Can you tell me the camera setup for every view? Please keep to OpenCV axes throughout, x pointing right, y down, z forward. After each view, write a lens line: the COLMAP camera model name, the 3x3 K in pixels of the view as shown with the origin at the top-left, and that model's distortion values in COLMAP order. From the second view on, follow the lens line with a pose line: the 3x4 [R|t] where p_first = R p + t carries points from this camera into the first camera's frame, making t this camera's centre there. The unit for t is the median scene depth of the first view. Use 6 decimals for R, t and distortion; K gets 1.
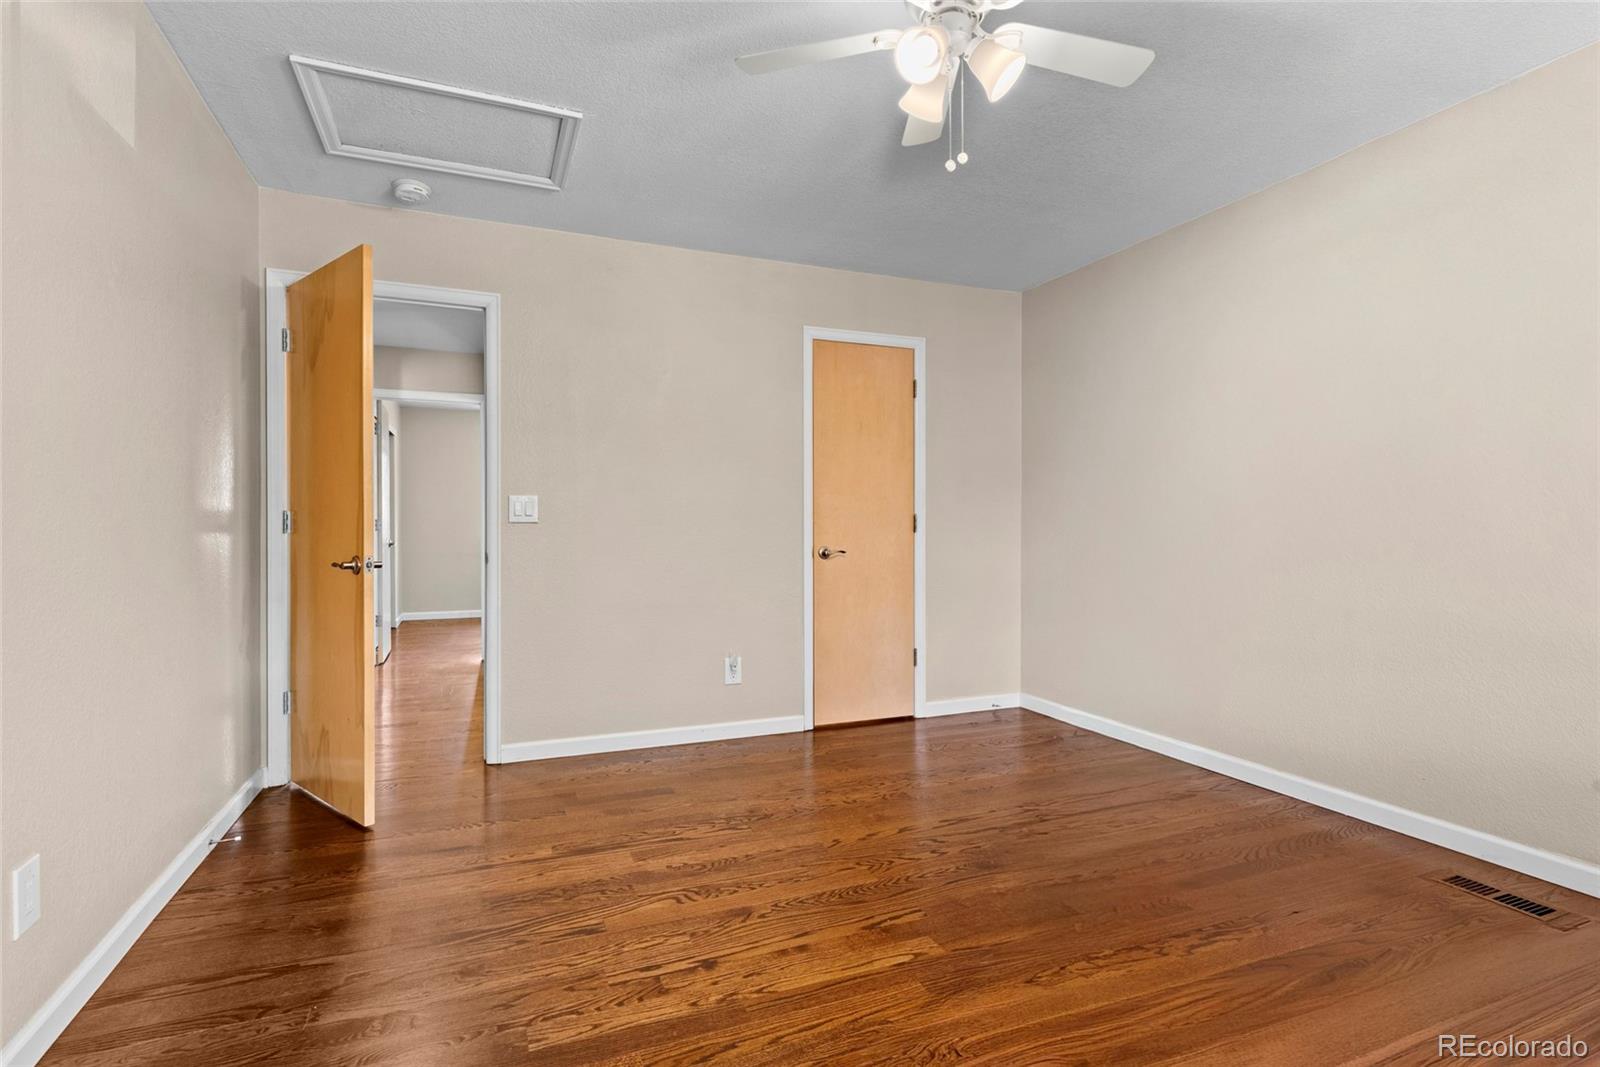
lens RADIAL K [[780.7, 0, 801.9], [0, 780.7, 530.9], [0, 0, 1]] dist [0.004093, 0.000063]
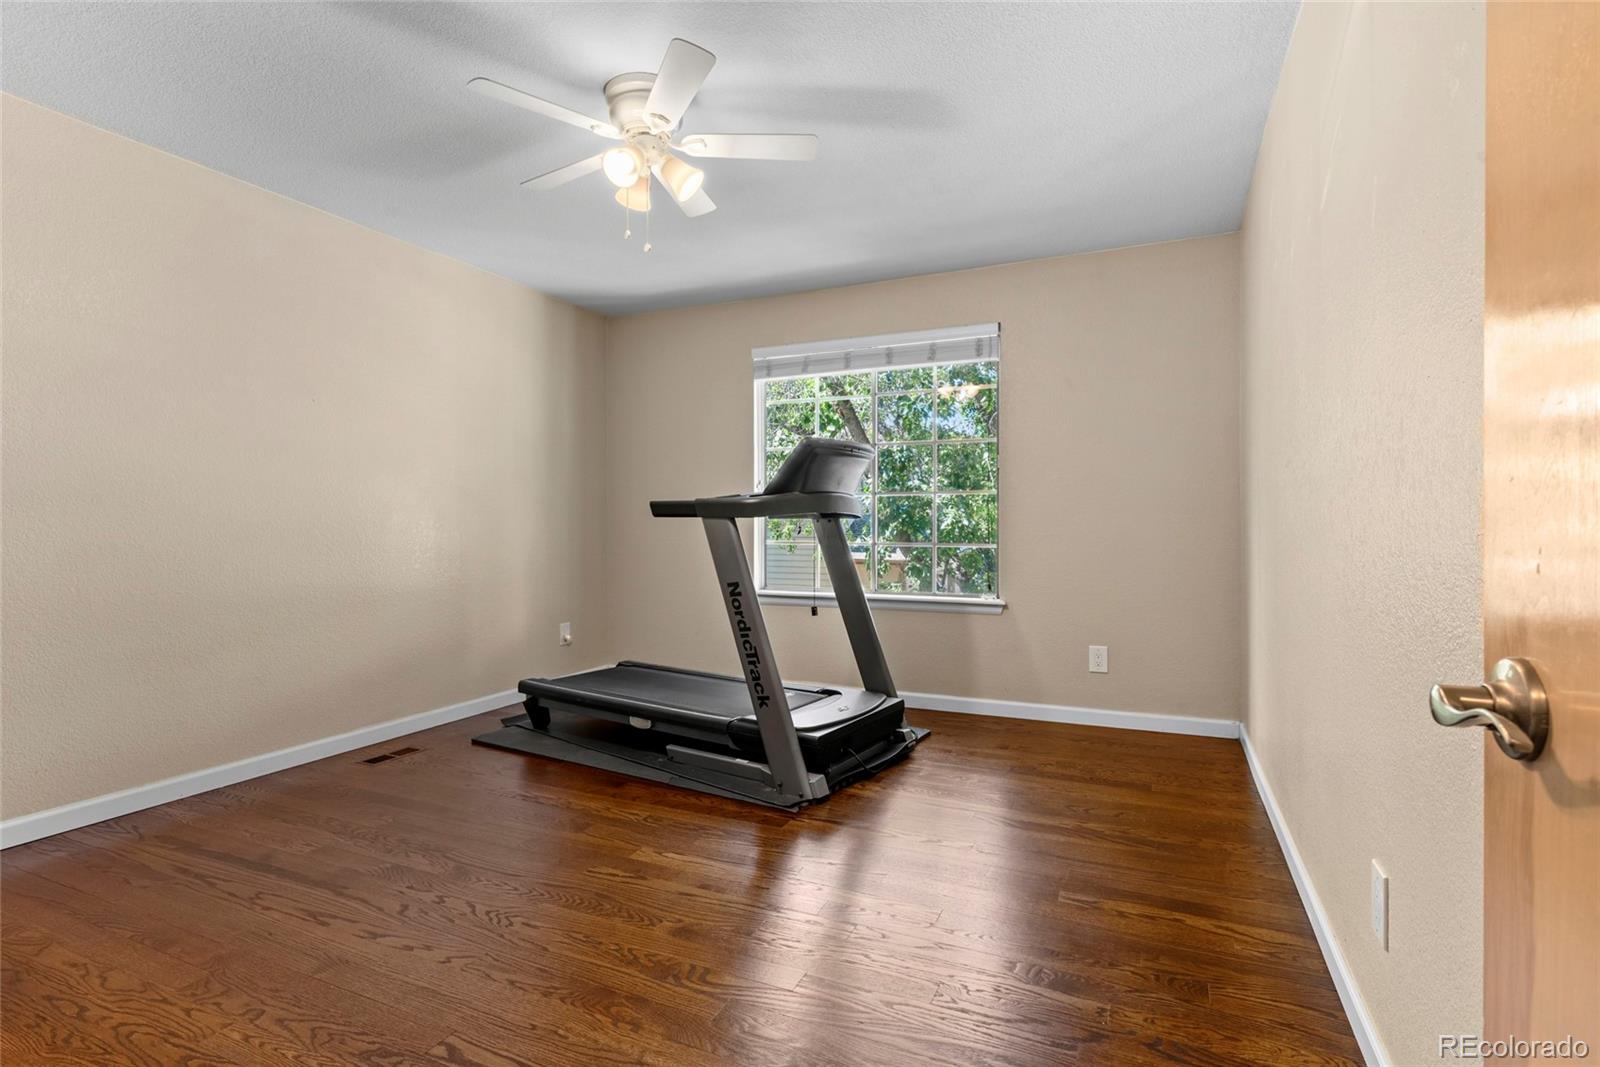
lens RADIAL K [[780.7, 0, 799.6], [0, 780.7, 529.3], [0, 0, 1]] dist [0.004093, 0.000063]
pose [[-0.681976, -0.003390, 0.731366, -0.702603], [0.002997, 0.999968, 0.007430, 0.000871], [-0.731368, 0.007259, -0.681944, 1.264512]]
